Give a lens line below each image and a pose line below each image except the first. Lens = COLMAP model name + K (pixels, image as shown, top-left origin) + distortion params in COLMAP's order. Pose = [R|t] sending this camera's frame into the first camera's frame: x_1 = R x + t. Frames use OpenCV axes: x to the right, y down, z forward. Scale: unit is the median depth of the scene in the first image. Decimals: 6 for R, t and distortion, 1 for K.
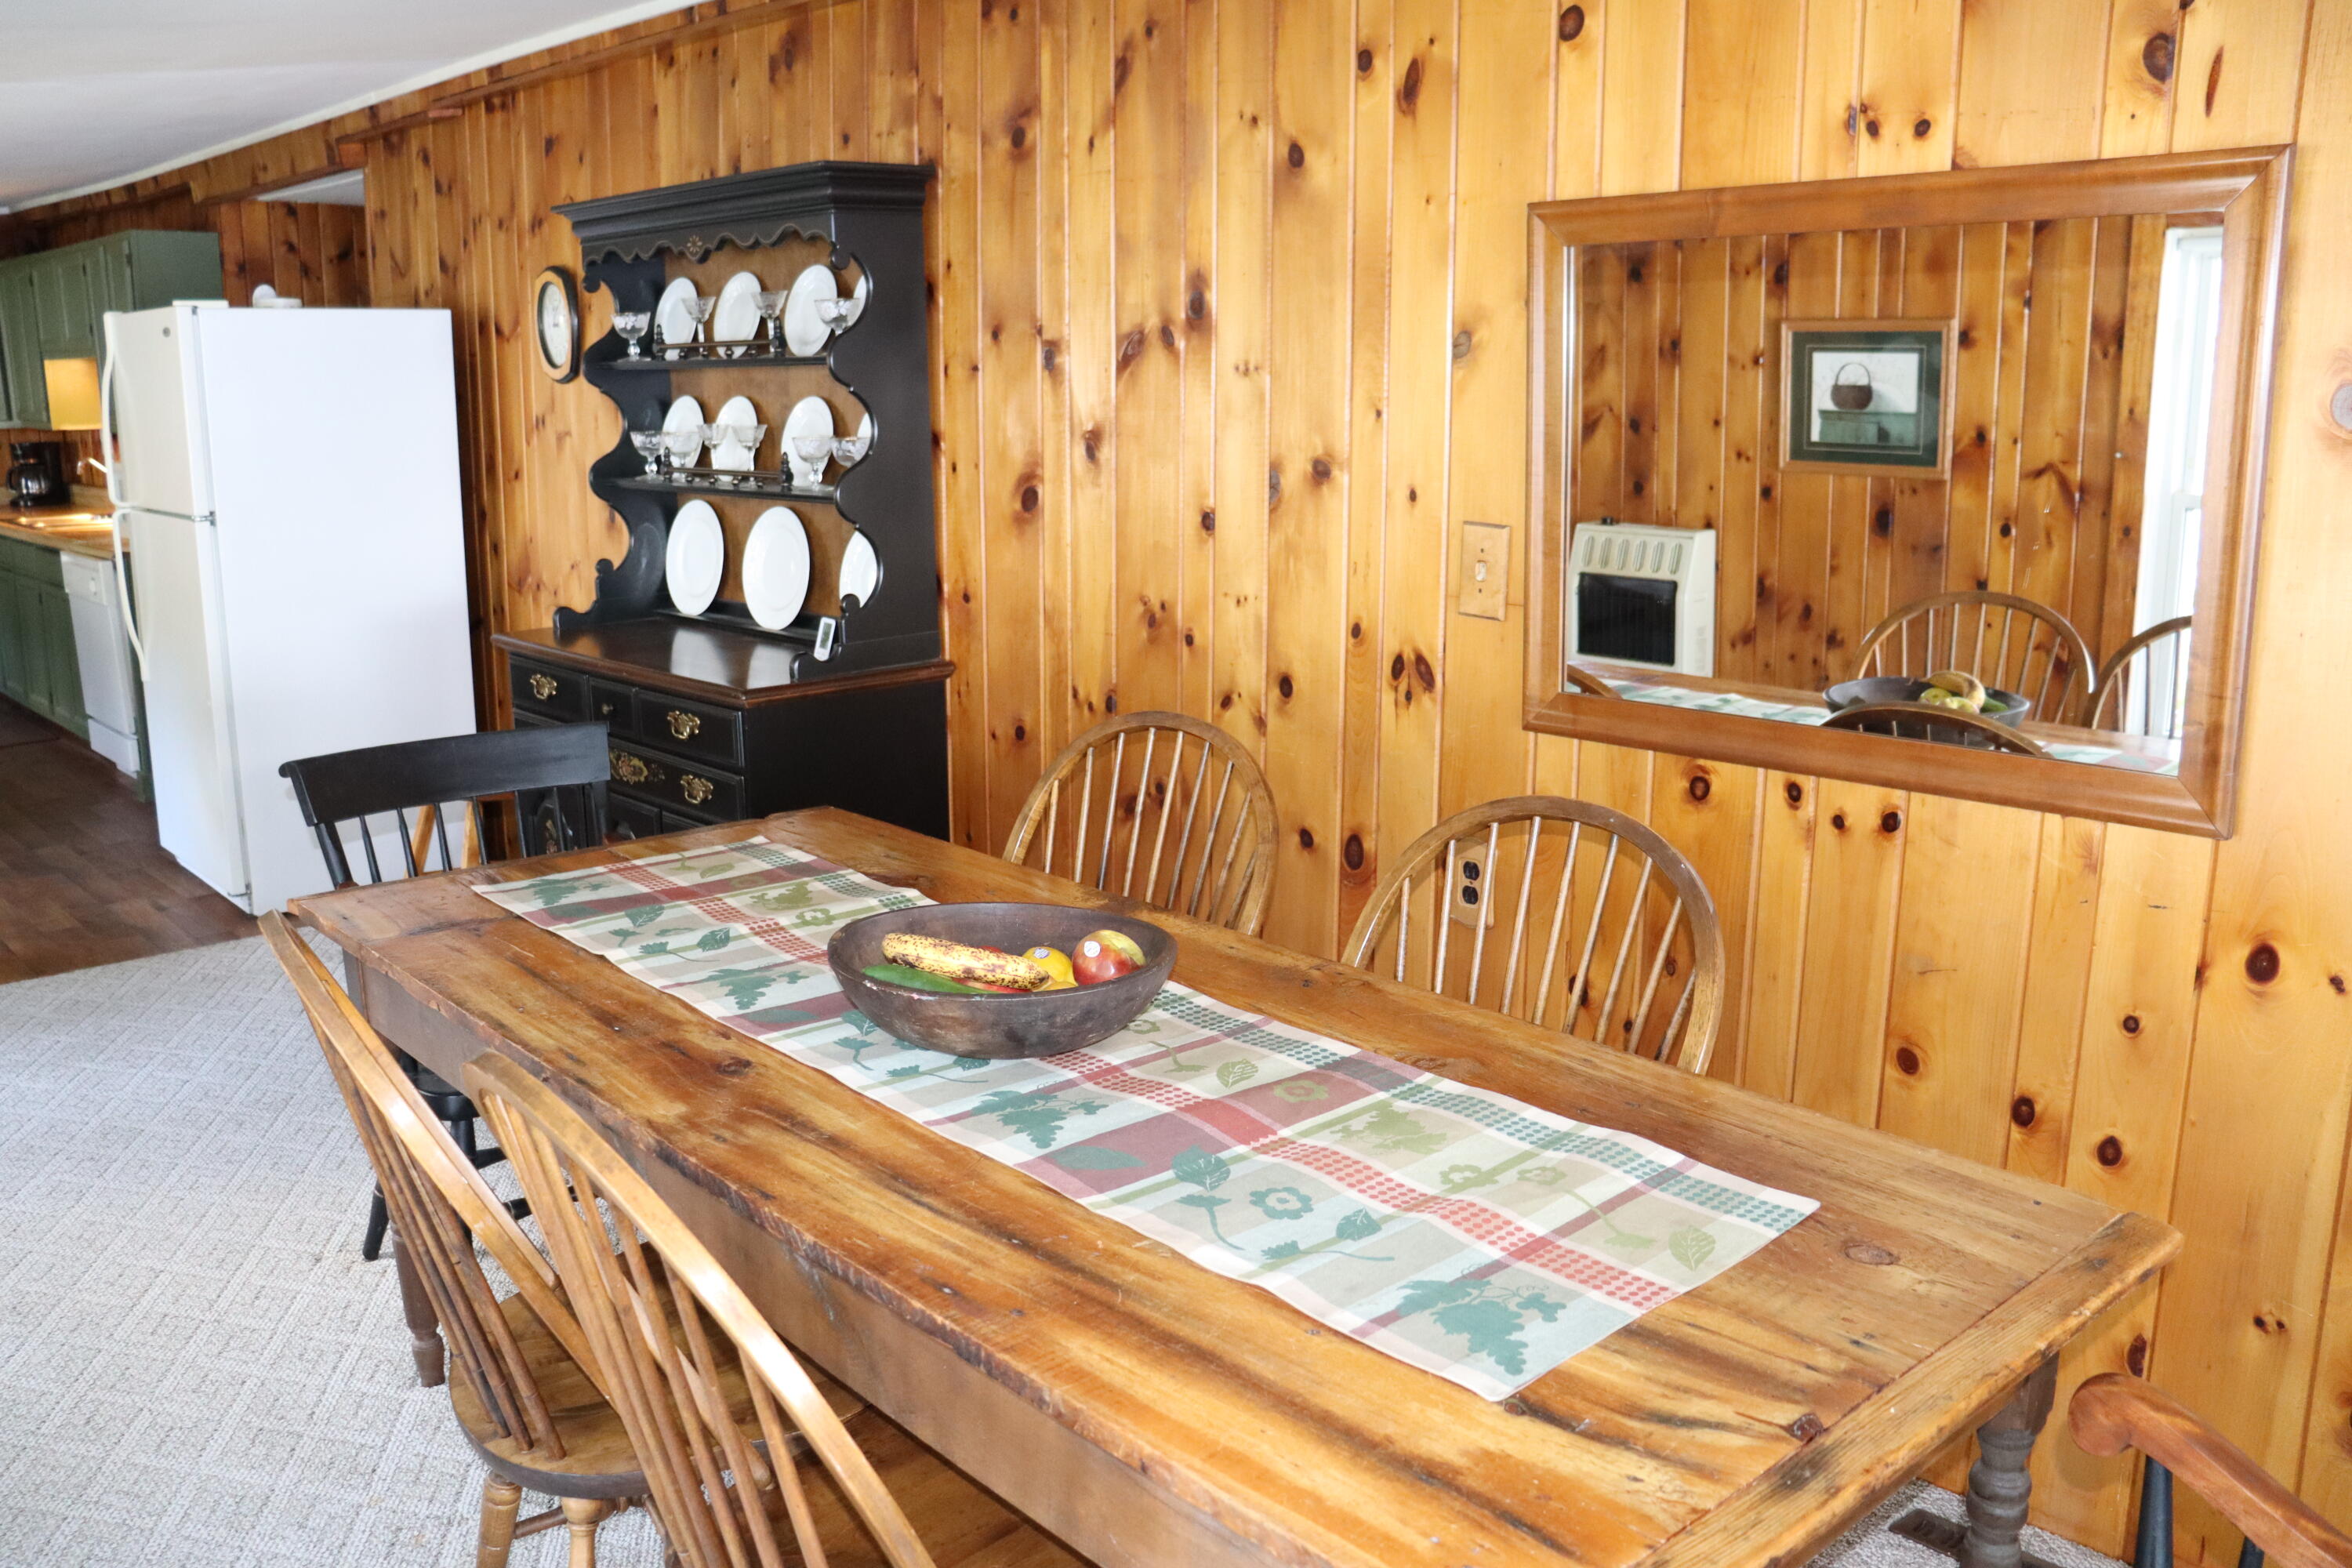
lens RADIAL K [[1933.6, 0, 1168.6], [0, 1933.6, 791.3], [0, 0, 1]] dist [-0.177556, 0.162429]
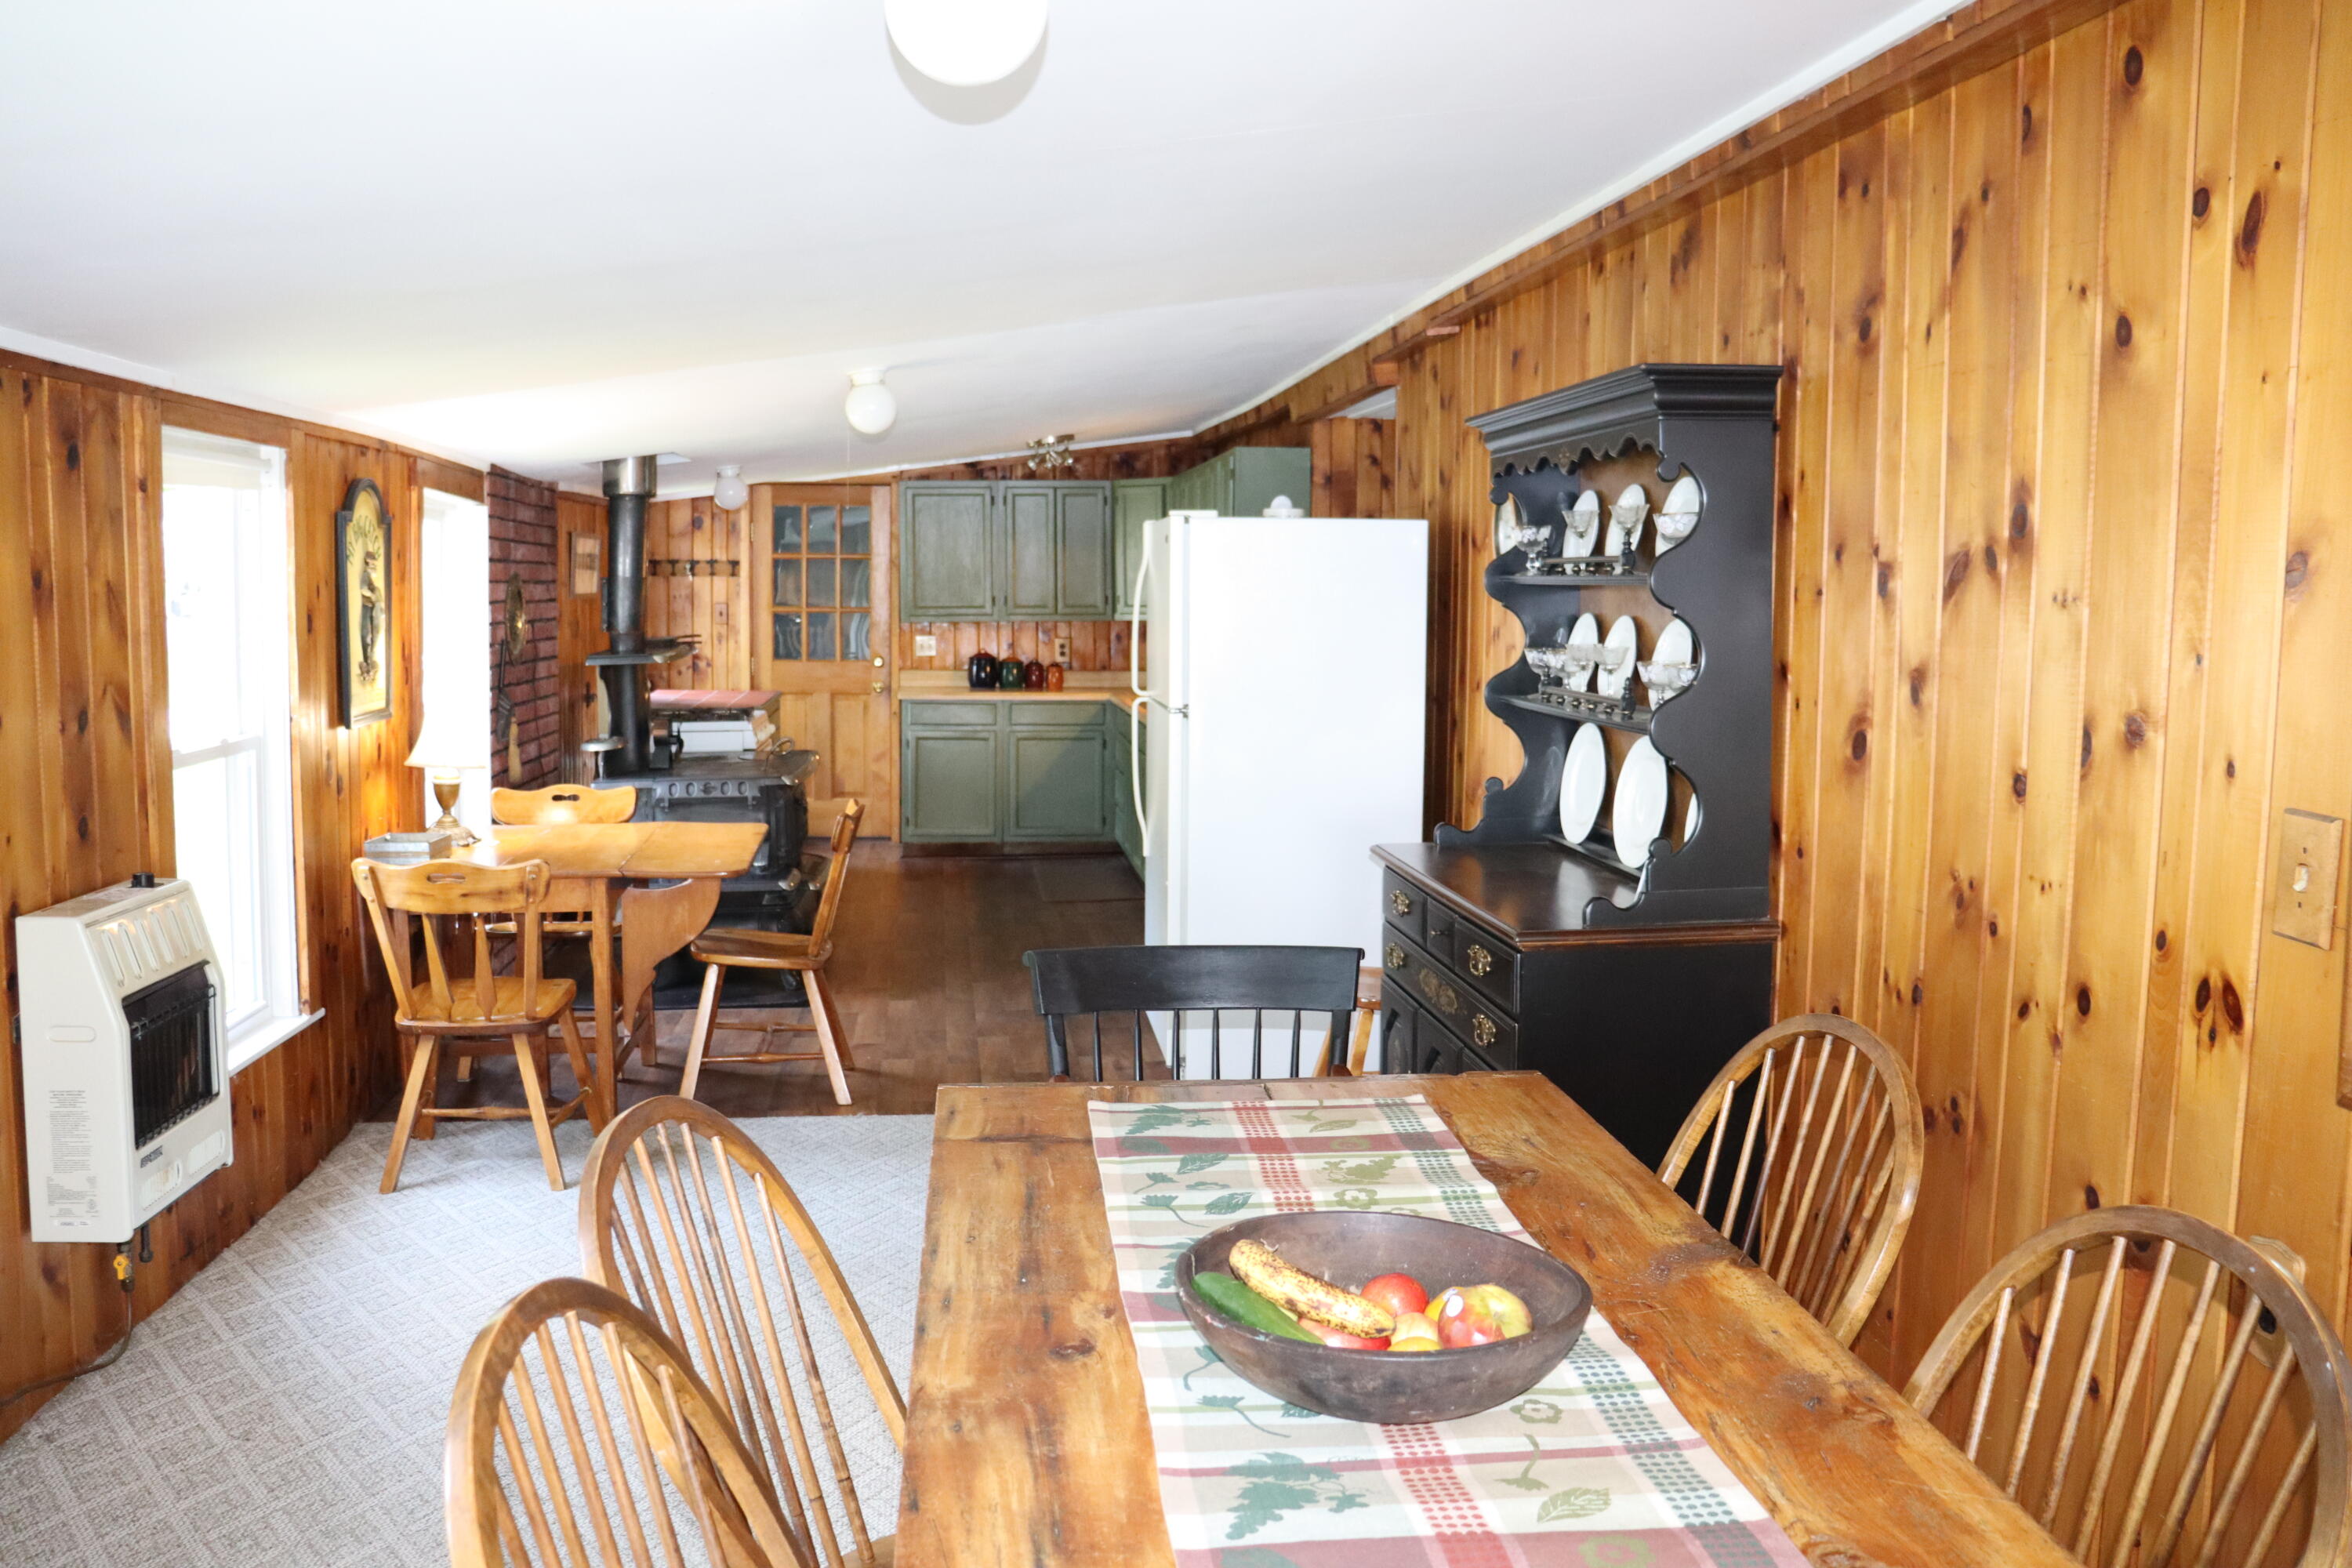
lens RADIAL K [[1933.6, 0, 1168.6], [0, 1933.6, 791.3], [0, 0, 1]] dist [-0.177556, 0.162429]
pose [[0.807154, 0.066409, -0.586594, 0.191285], [-0.129838, 0.989292, -0.066659, -0.038010], [0.575886, 0.129966, 0.807133, 0.154894]]
